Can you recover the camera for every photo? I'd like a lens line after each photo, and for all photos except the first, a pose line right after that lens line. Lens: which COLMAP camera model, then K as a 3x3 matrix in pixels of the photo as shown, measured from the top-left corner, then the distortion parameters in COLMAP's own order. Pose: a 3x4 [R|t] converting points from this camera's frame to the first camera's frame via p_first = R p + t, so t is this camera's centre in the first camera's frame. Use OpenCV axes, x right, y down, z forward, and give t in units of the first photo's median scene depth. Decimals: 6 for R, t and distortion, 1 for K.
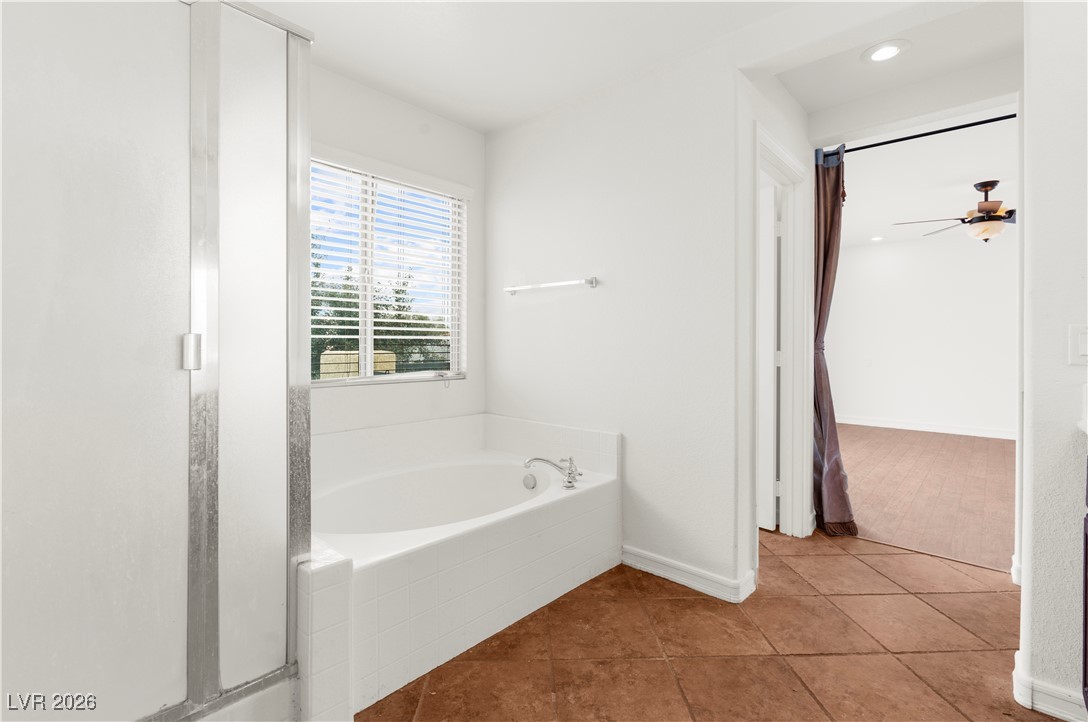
lens RADIAL K [[498.6, 0, 541.3], [0, 498.6, 345.9], [0, 0, 1]] dist [-0.006664, 0.001245]
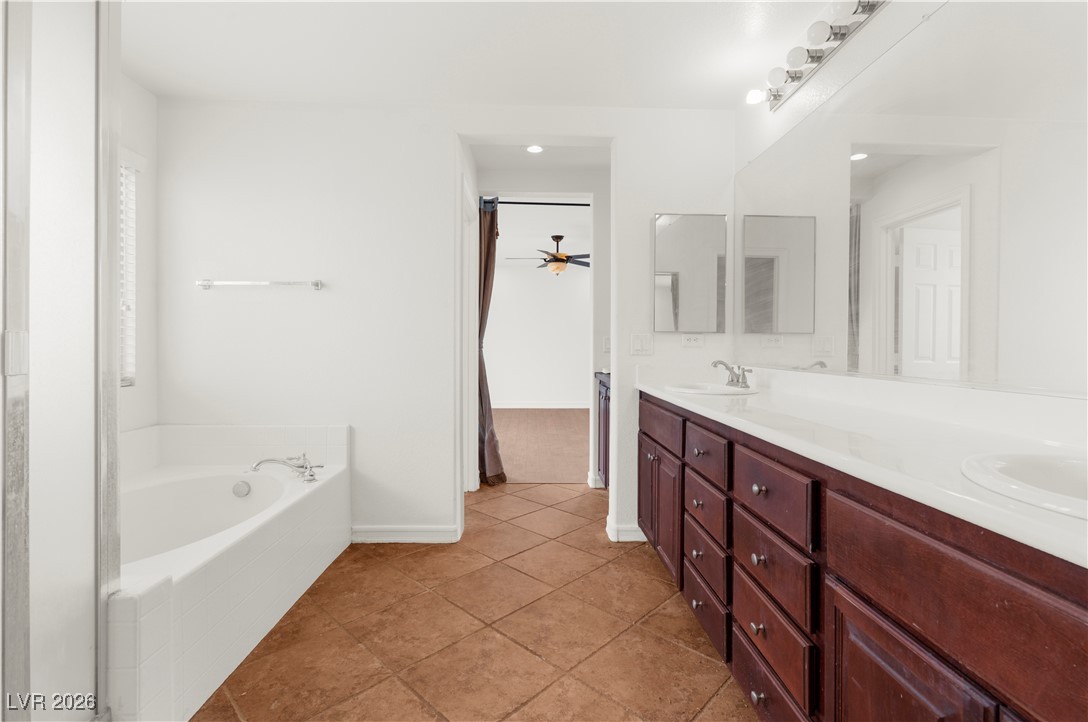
lens RADIAL K [[502.0, 0, 544.9], [0, 502.0, 346.9], [0, 0, 1]] dist [-0.000155, 0.000237]
pose [[0.715305, -0.002616, 0.698807, -0.353115], [0.000235, 0.999994, 0.003503, -0.000723], [-0.698812, -0.002341, 0.715301, -0.103448]]
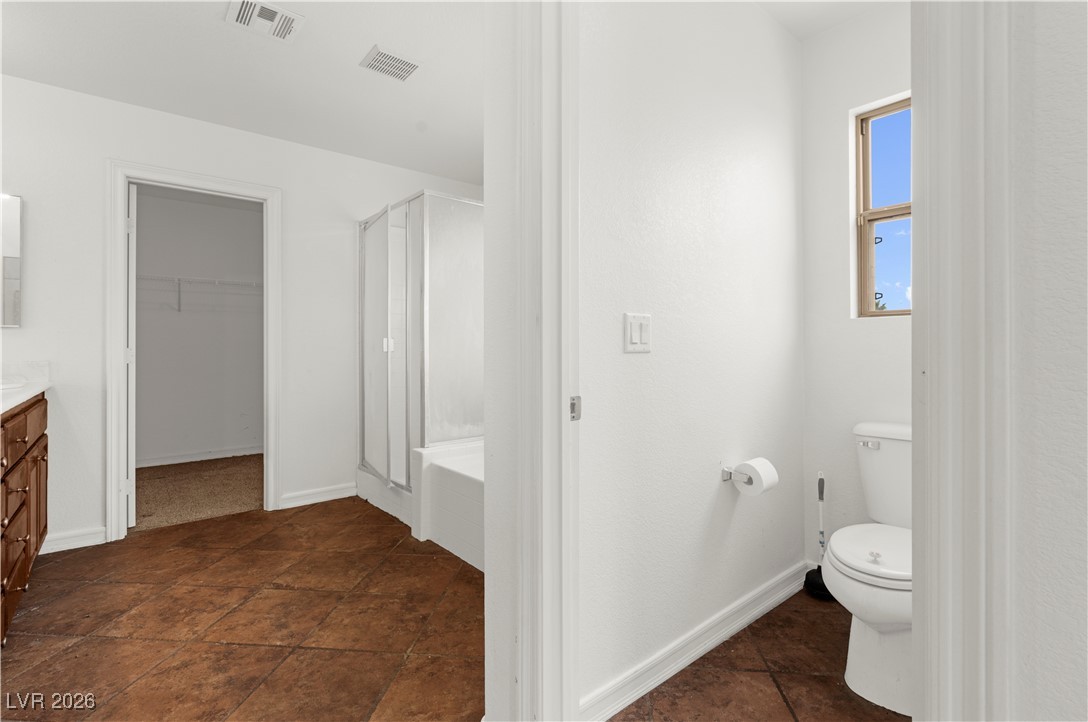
lens RADIAL K [[502.0, 0, 544.9], [0, 502.0, 346.9], [0, 0, 1]] dist [-0.000155, 0.000237]
pose [[-0.129932, -0.005840, -0.991506, 0.978616], [-0.000235, 0.999983, -0.005859, 0.018772], [0.991523, -0.000528, -0.129931, 1.133215]]
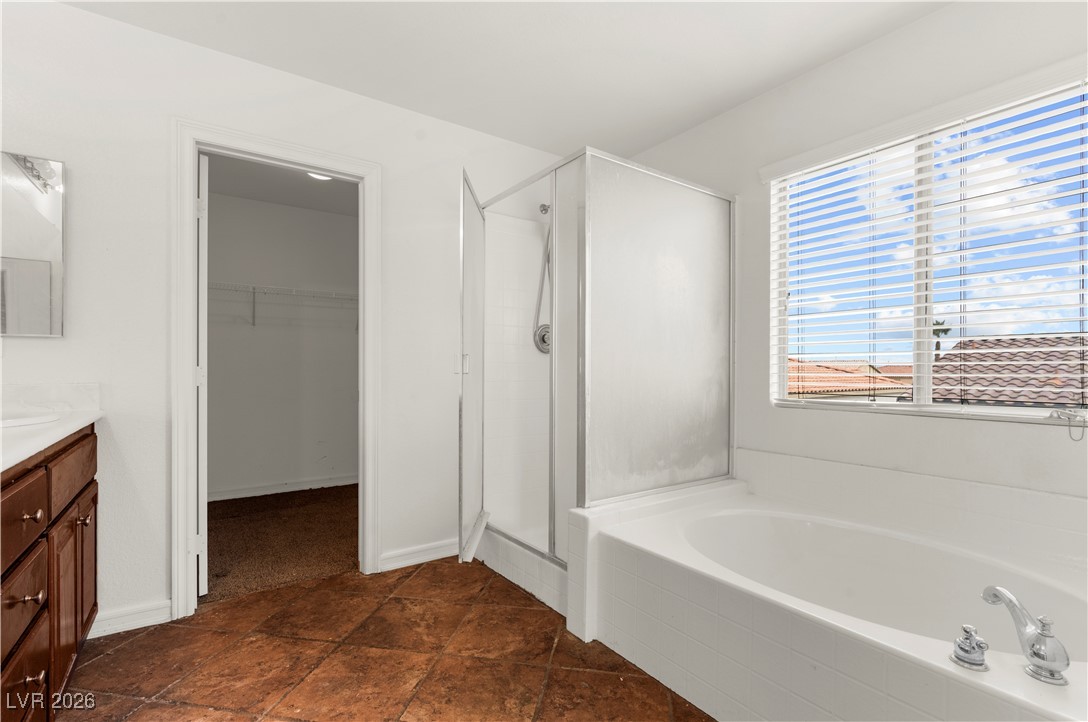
lens RADIAL K [[497.4, 0, 544.4], [0, 497.4, 373.1], [0, 0, 1]] dist [-0.001073, 0.000187]
pose [[-0.217217, 0.003096, -0.976118, 0.635891], [-0.007624, 0.999959, 0.004868, 0.018158], [0.976093, 0.008499, -0.217185, 0.770598]]
